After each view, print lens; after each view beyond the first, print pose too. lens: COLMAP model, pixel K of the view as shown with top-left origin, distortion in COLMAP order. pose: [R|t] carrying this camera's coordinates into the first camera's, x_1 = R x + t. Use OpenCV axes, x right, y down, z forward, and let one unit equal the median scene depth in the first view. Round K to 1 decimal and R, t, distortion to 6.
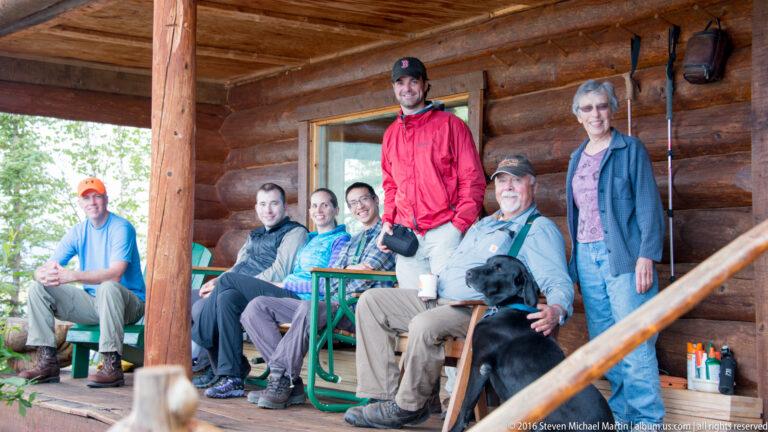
lens RADIAL K [[1338.0, 0, 384.0], [0, 1338.0, 216.0], [0, 0, 1]] dist [0.364741, 0.107906]
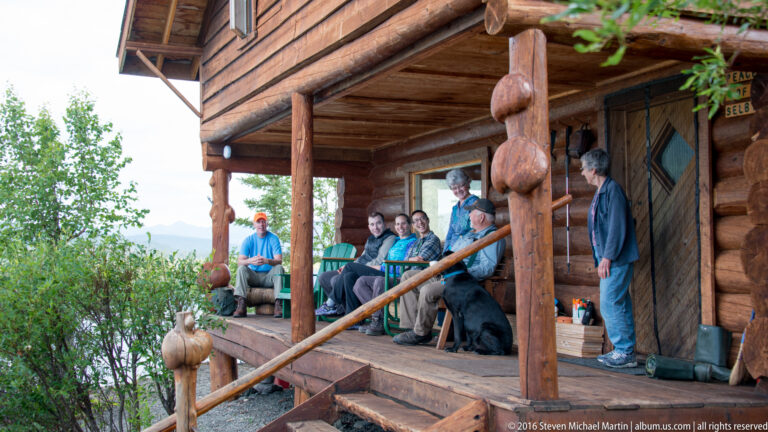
lens RADIAL K [[986.9, 0, 384.0], [0, 986.9, 216.0], [0, 0, 1]] dist [0.001875, -0.000143]
pose [[0.977053, -0.023211, -0.211729, 0.223686], [0.025869, 0.999617, 0.009793, -0.034007], [0.211421, -0.015045, 0.977279, -0.316667]]
